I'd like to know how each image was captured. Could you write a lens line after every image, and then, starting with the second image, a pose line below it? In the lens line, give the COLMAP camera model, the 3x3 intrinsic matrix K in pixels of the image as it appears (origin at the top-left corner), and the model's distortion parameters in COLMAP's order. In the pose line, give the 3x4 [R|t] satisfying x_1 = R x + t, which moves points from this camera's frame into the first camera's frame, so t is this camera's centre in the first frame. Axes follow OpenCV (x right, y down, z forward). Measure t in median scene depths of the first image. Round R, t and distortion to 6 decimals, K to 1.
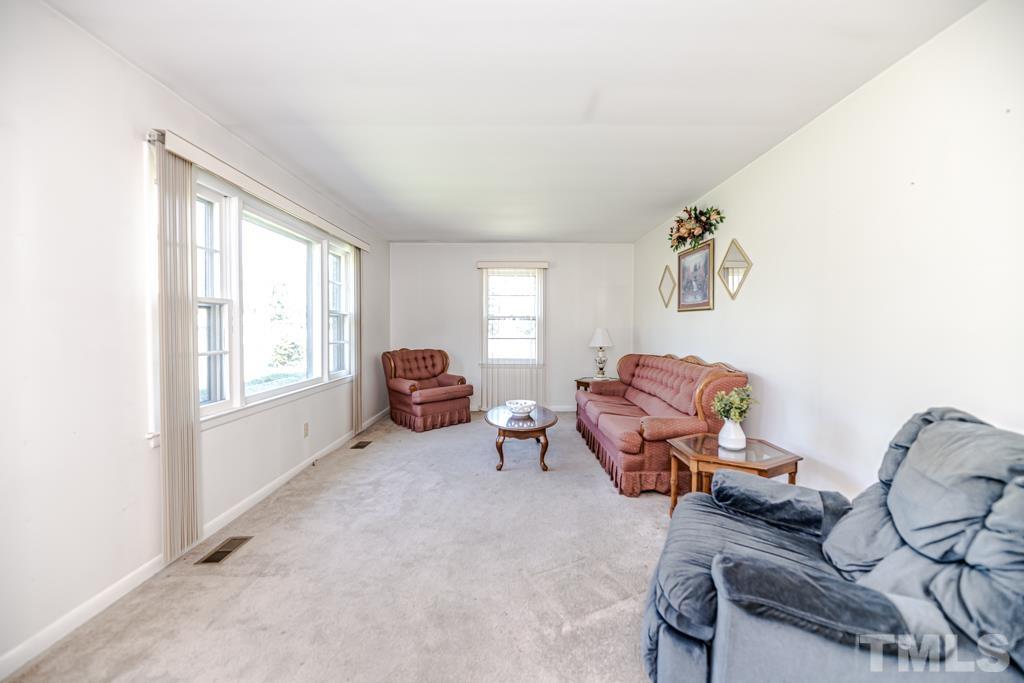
lens RADIAL K [[409.9, 0, 512.4], [0, 409.9, 336.7], [0, 0, 1]] dist [0.002299, -0.001272]
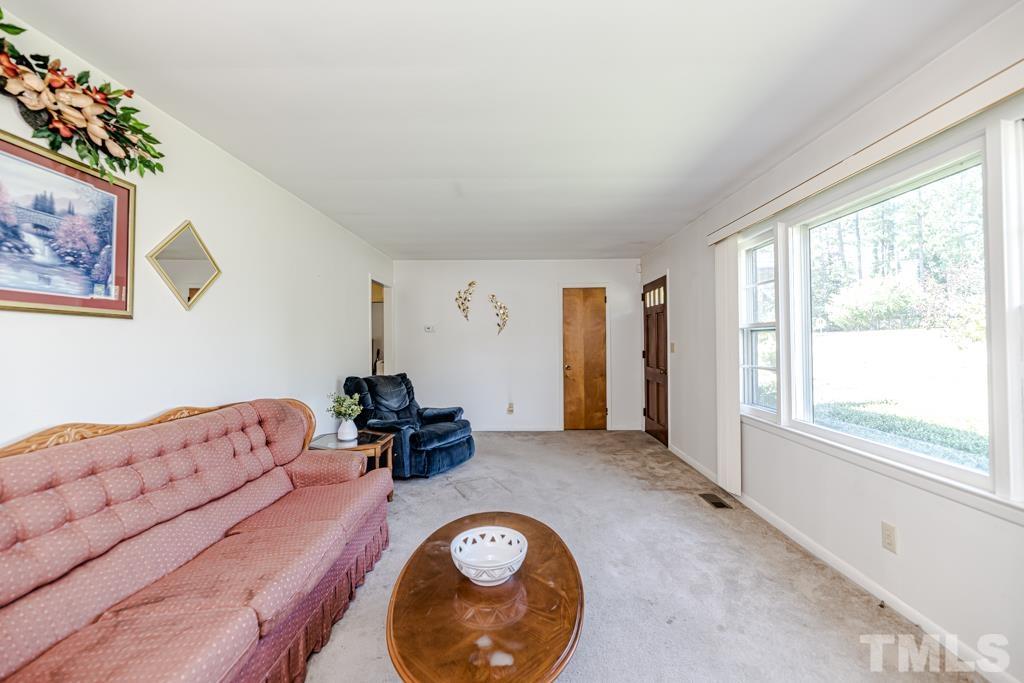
lens RADIAL K [[409.9, 0, 510.7], [0, 409.9, 337.7], [0, 0, 1]] dist [0.002299, -0.001272]
pose [[-0.999517, 0.002800, 0.030938, -0.014582], [0.003256, 0.999886, 0.014723, -0.039075], [-0.030893, 0.014817, -0.999413, 1.247261]]
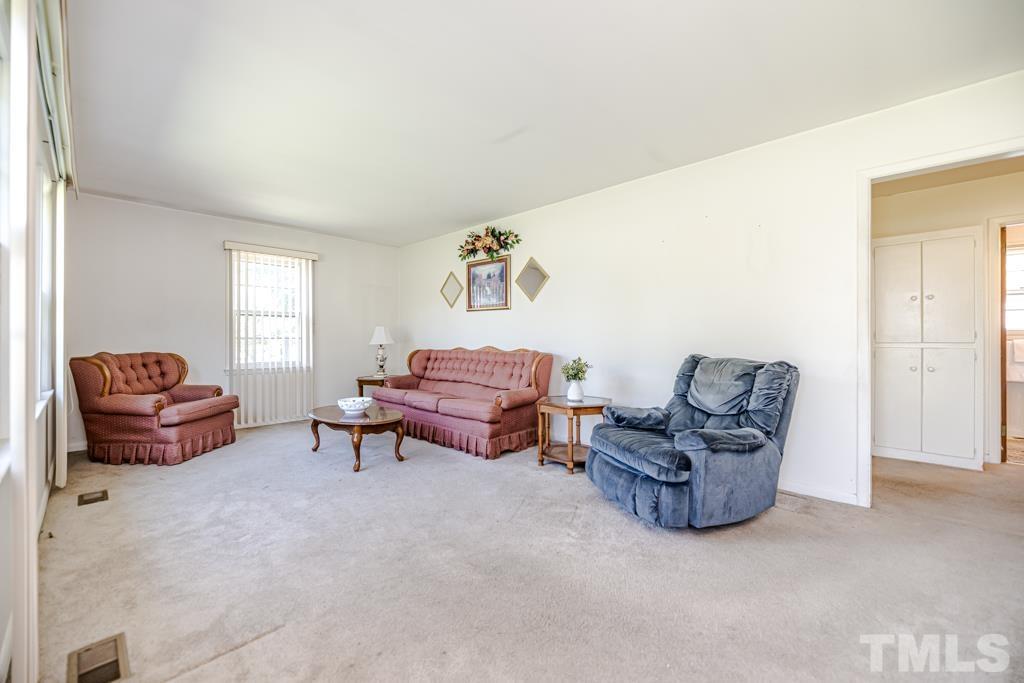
lens RADIAL K [[409.9, 0, 510.4], [0, 409.9, 338.0], [0, 0, 1]] dist [0.002299, -0.001272]
pose [[0.698344, -0.002512, 0.715758, -0.360201], [0.019165, 0.999701, -0.015190, 0.036491], [-0.715506, 0.024325, 0.698183, 0.079482]]
